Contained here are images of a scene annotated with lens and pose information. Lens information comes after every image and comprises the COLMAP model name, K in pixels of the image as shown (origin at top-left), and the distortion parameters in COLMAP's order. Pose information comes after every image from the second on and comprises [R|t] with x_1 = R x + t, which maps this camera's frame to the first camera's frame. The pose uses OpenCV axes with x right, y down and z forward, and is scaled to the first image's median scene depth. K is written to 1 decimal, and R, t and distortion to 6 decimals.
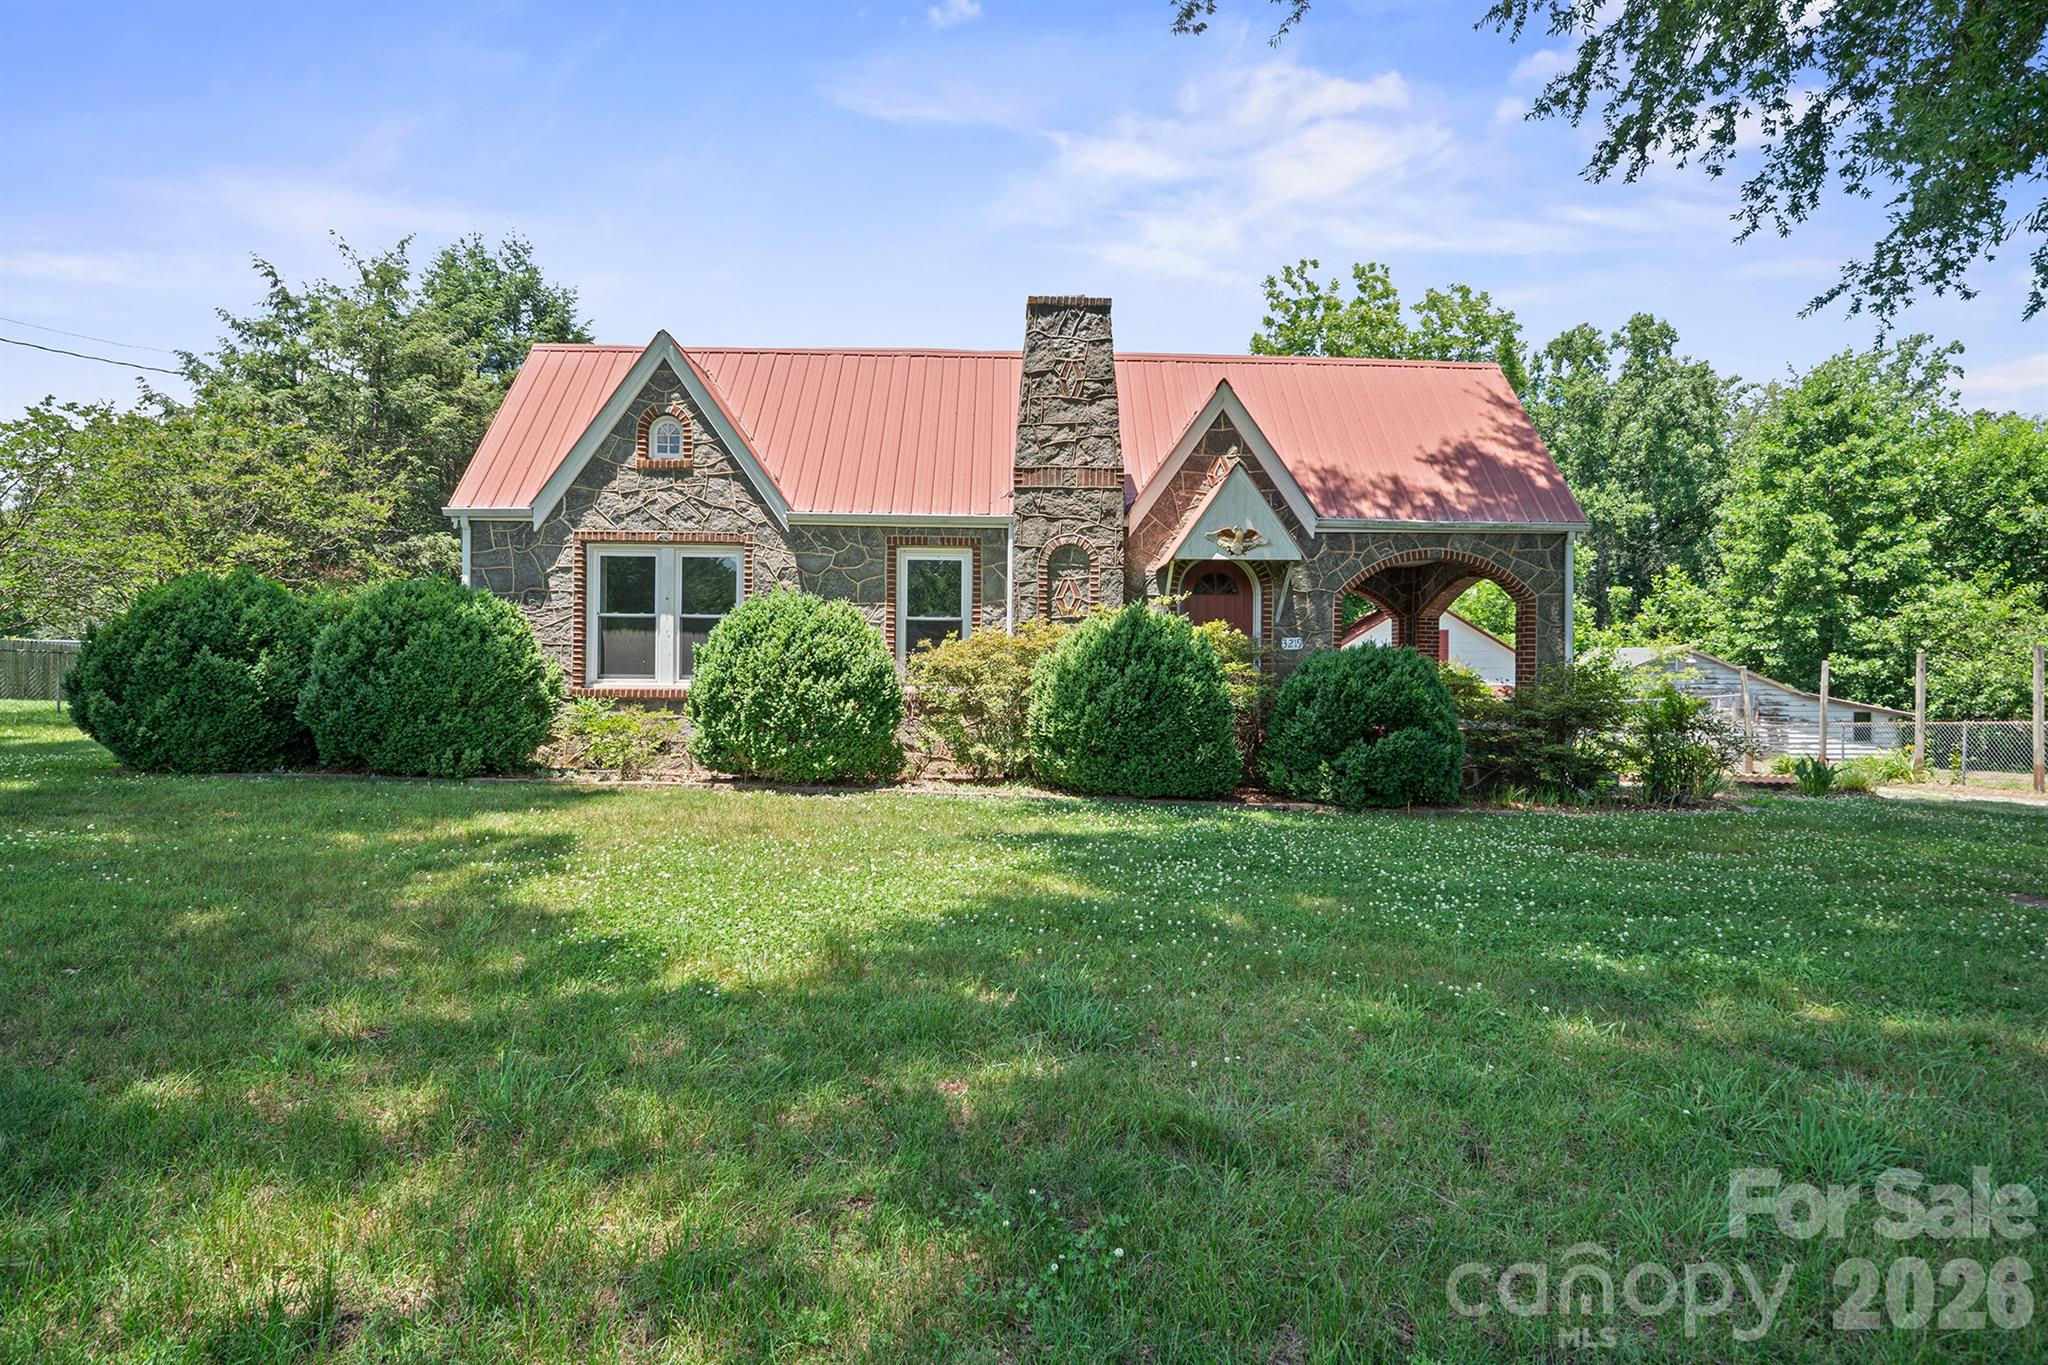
lens RADIAL K [[1163.2, 0, 1024.1], [0, 1163.2, 673.5], [0, 0, 1]] dist [0.001657, 0.000231]
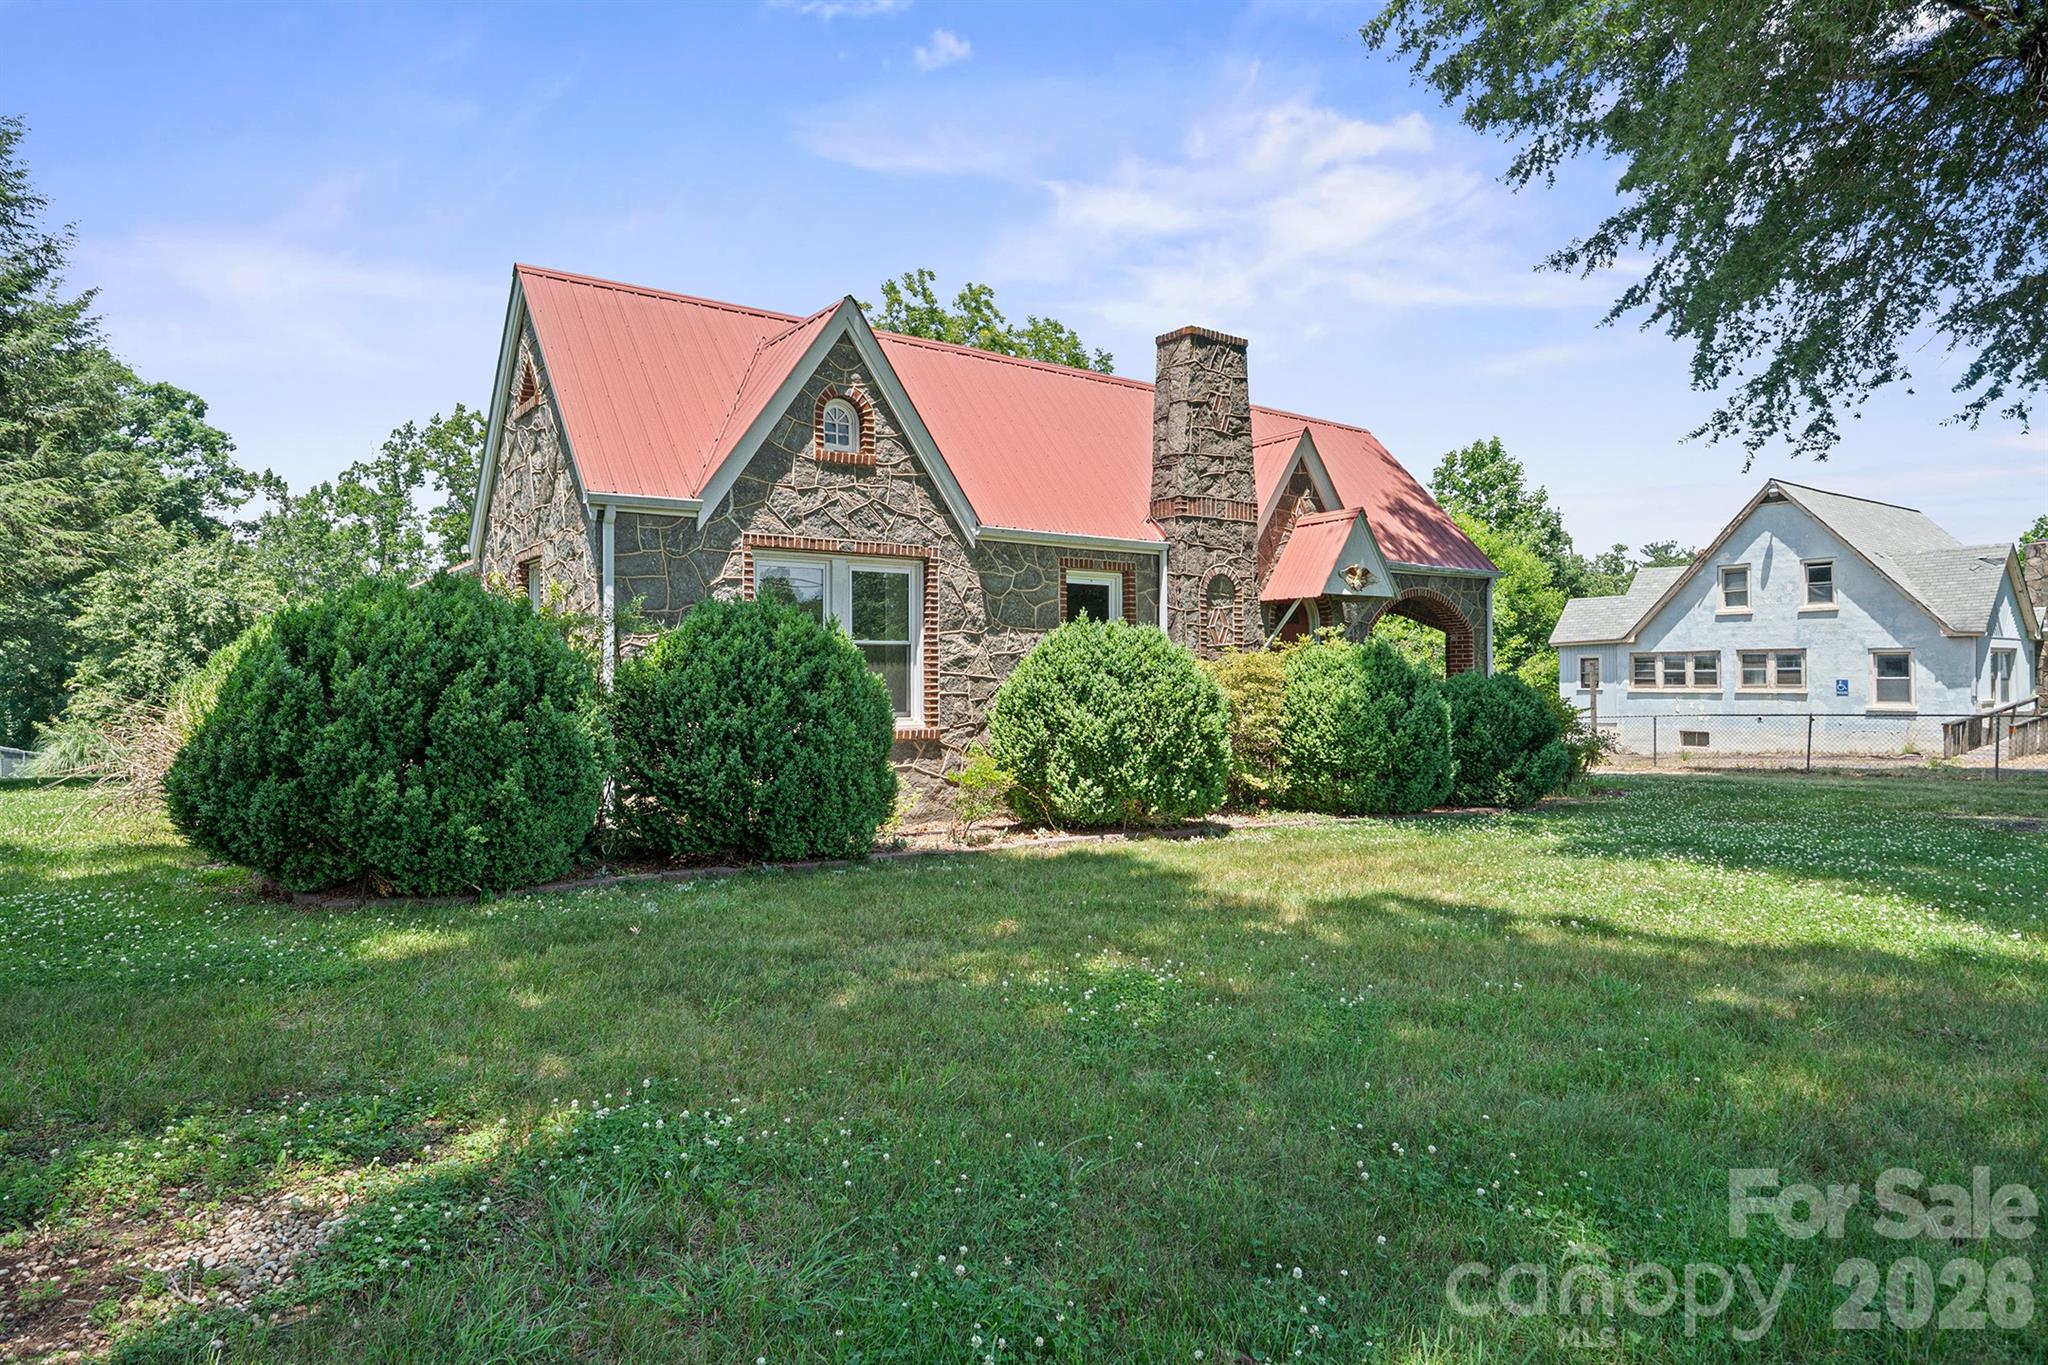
lens RADIAL K [[1214.2, 0, 1026.9], [0, 1214.2, 682.2], [0, 0, 1]] dist [-0.000202, -0.000659]
pose [[0.810179, -0.016370, 0.585954, -0.711931], [0.010519, 0.999855, 0.013389, -0.031297], [-0.586088, -0.004684, 0.810234, 0.226607]]
